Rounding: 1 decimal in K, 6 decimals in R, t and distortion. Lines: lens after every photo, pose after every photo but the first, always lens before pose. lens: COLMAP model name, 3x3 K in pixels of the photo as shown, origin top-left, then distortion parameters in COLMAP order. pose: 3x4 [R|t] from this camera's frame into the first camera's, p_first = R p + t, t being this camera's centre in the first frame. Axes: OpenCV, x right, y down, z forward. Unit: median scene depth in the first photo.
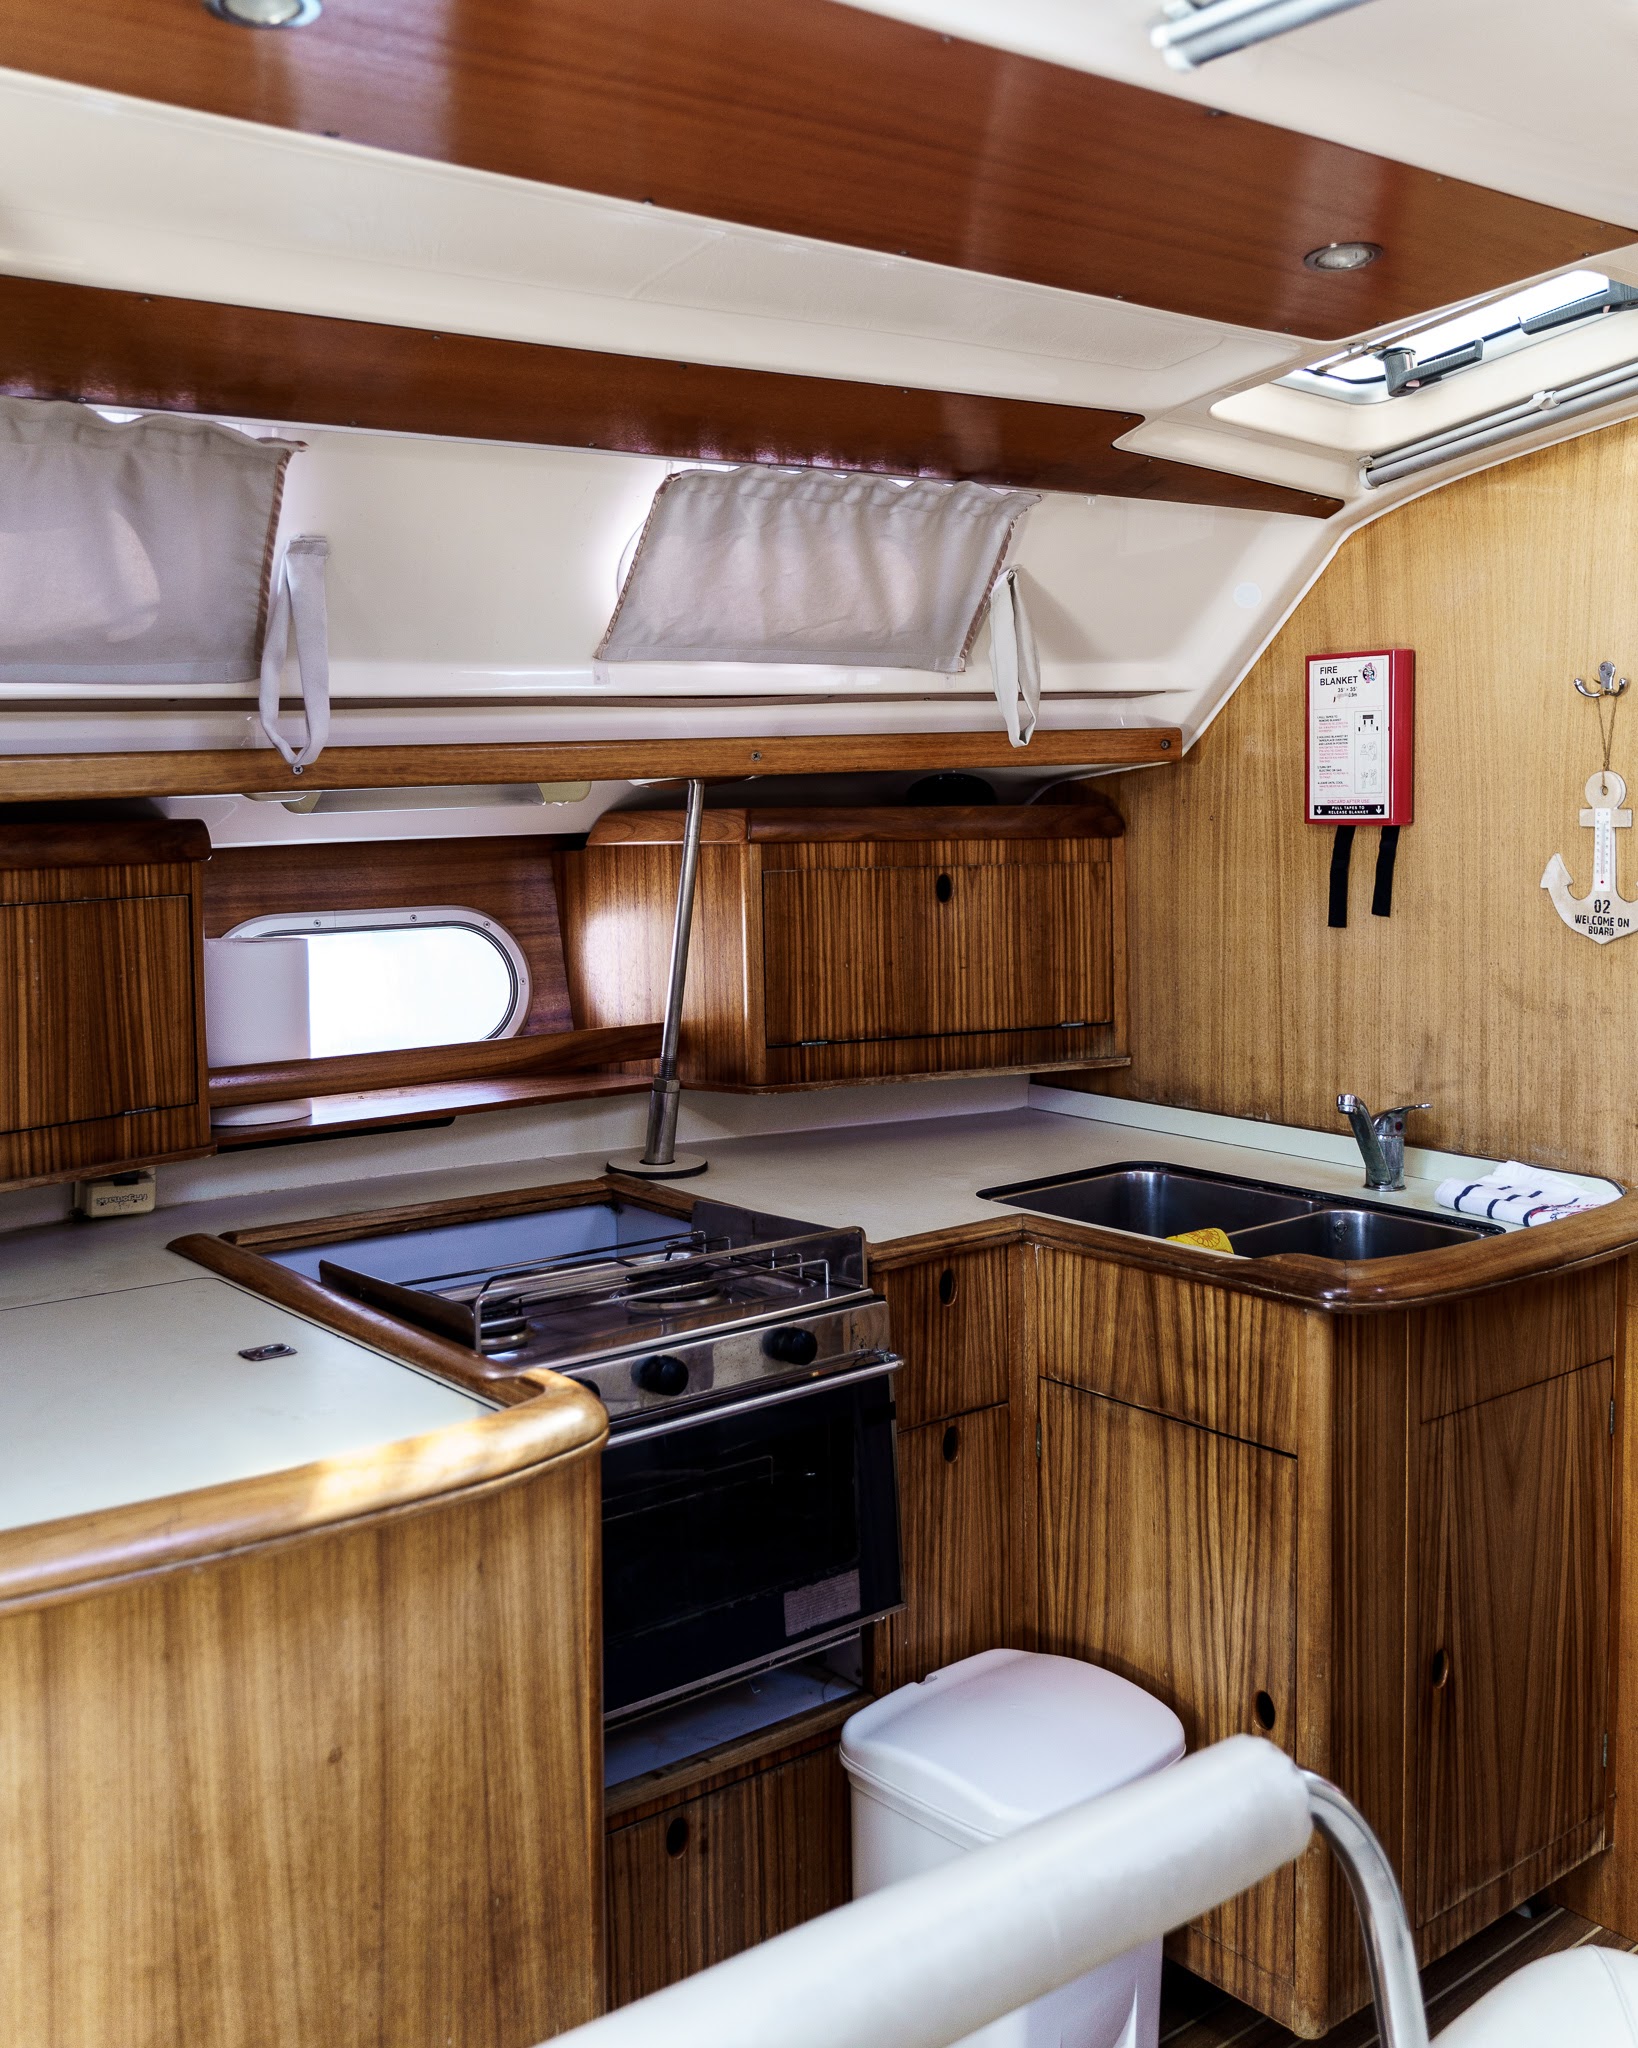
lens RADIAL K [[1946.3, 0, 818.4], [0, 1946.3, 900.2], [0, 0, 1]] dist [0.011938, -0.011455]
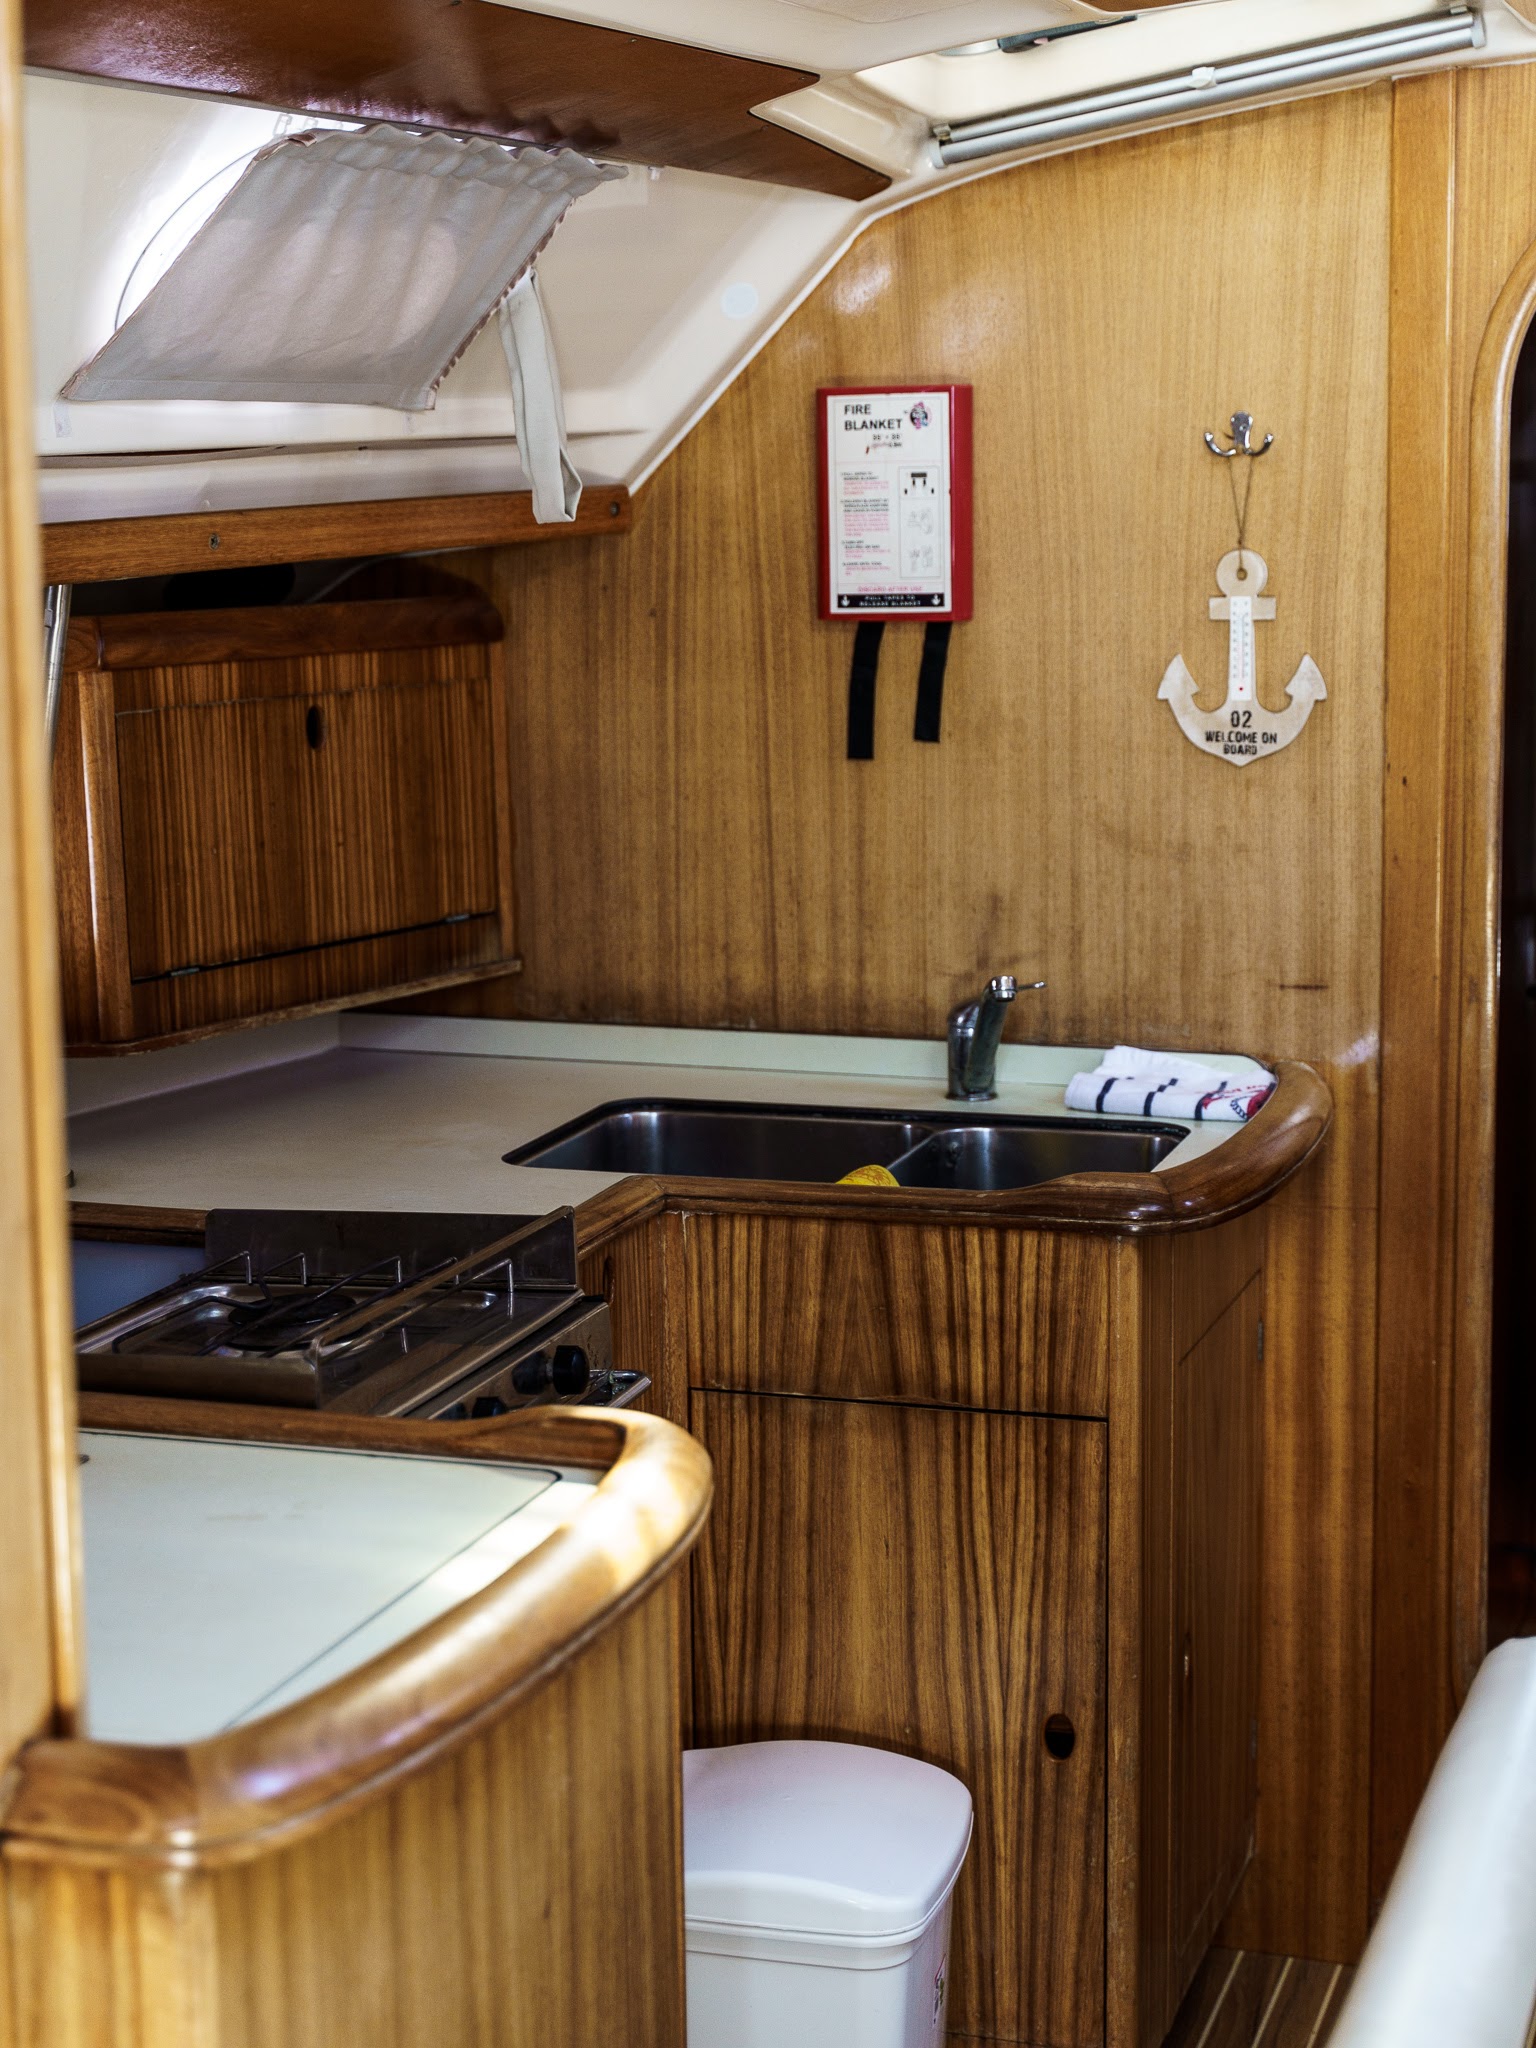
lens RADIAL K [[3395.0, 0, 768.0], [0, 3395.0, 1024.0], [0, 0, 1]] dist [0.028386, -0.038659]
pose [[0.846971, -0.087139, 0.524449, -0.479079], [0.036359, 0.993661, 0.106381, -0.026381], [-0.530394, -0.071033, 0.844770, -0.085904]]
